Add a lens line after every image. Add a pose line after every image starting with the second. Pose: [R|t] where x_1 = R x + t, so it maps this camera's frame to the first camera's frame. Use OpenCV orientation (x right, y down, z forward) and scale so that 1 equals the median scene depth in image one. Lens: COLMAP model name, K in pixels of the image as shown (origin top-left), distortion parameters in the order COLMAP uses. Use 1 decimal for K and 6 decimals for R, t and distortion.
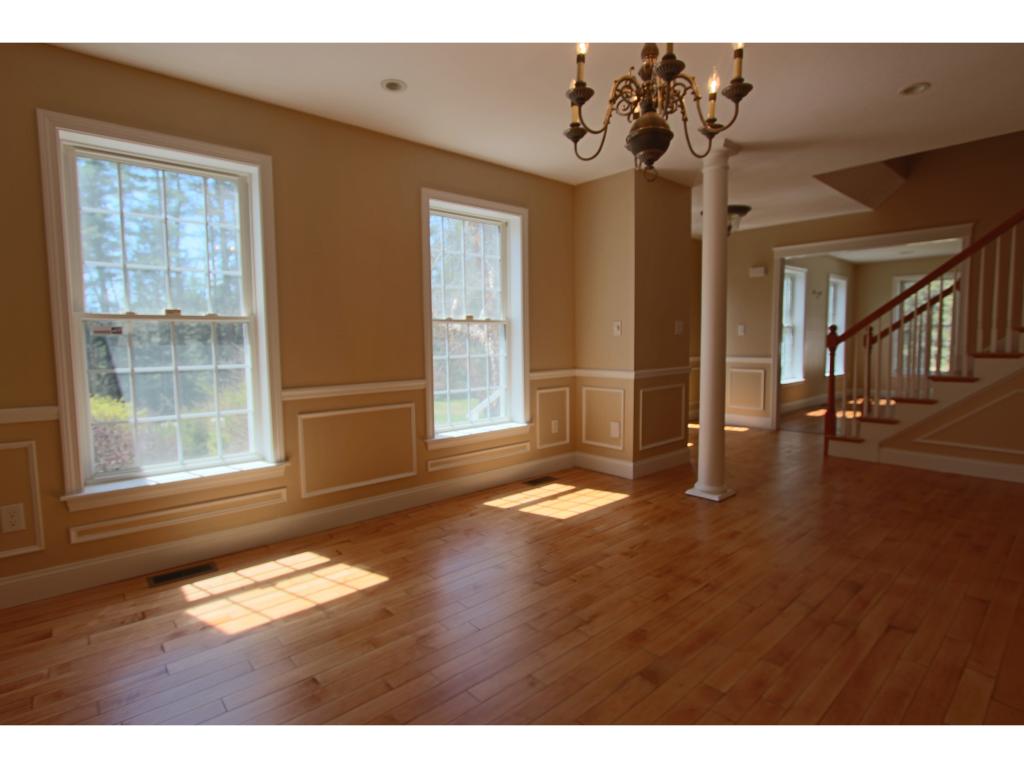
lens RADIAL K [[530.6, 0, 511.4], [0, 530.6, 376.9], [0, 0, 1]] dist [-0.019015, 0.001258]
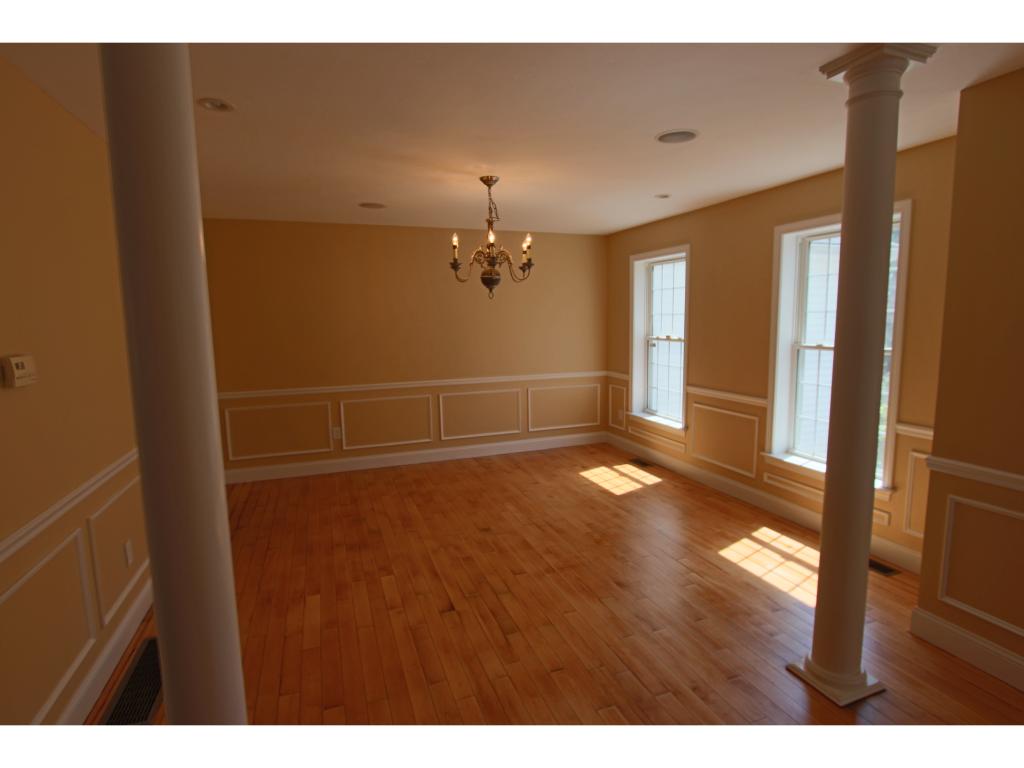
lens RADIAL K [[530.6, 0, 507.9], [0, 530.6, 374.9], [0, 0, 1]] dist [-0.019015, 0.001258]
pose [[-0.380211, 0.118593, -0.917265, 1.320124], [-0.043086, 0.988398, 0.145649, -0.230255], [0.923896, 0.094898, -0.370690, 1.127403]]
